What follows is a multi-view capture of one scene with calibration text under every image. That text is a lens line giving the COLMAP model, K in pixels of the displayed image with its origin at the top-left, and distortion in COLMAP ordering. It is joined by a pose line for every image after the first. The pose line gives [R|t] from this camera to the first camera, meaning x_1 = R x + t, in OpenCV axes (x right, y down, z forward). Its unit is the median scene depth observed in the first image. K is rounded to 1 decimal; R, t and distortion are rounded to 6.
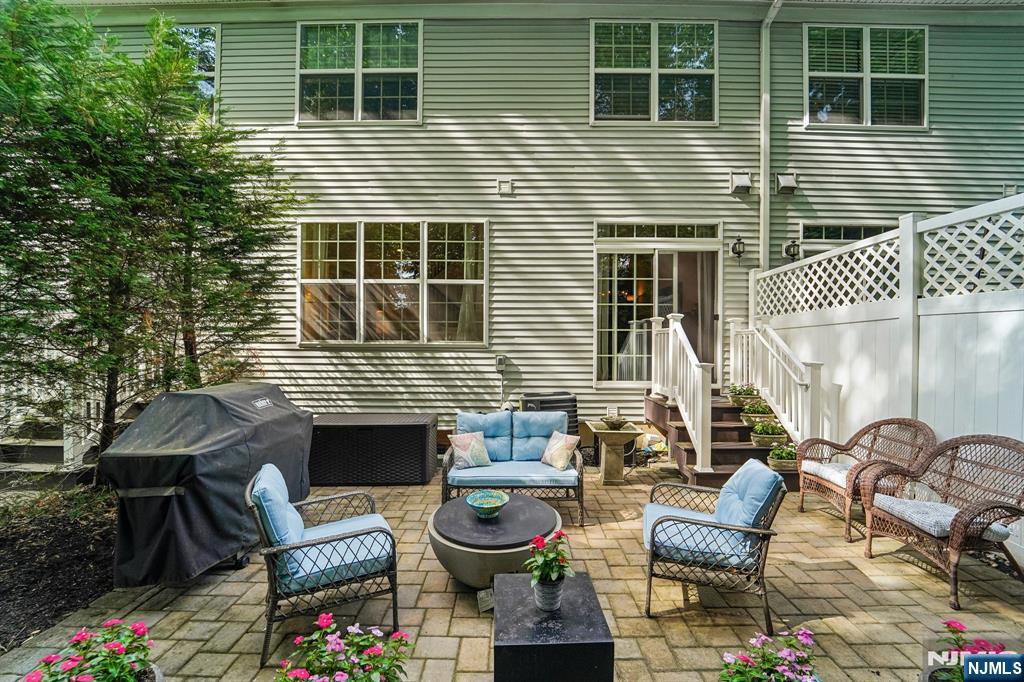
lens RADIAL K [[429.2, 0, 509.3], [0, 429.2, 342.5], [0, 0, 1]] dist [-0.024735, -0.000340]
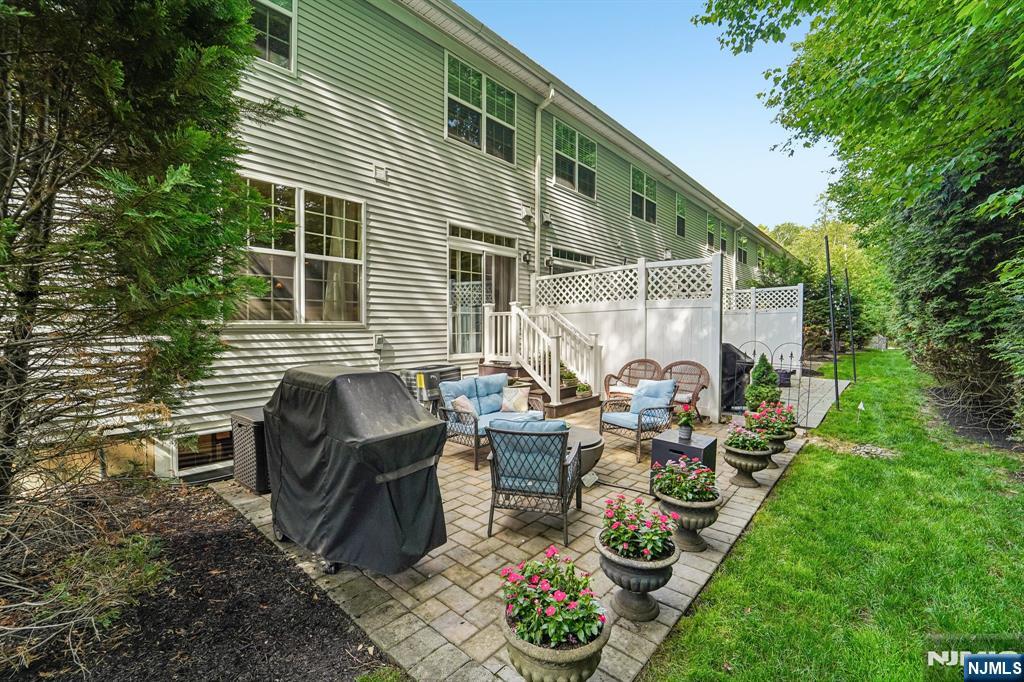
lens RADIAL K [[435.3, 0, 512.0], [0, 435.3, 341.0], [0, 0, 1]] dist [-0.038077, -0.000001]
pose [[0.646647, -0.031149, 0.762153, -0.613560], [0.005815, 0.999338, 0.035909, 0.008441], [-0.762767, -0.018789, 0.646400, 0.070729]]
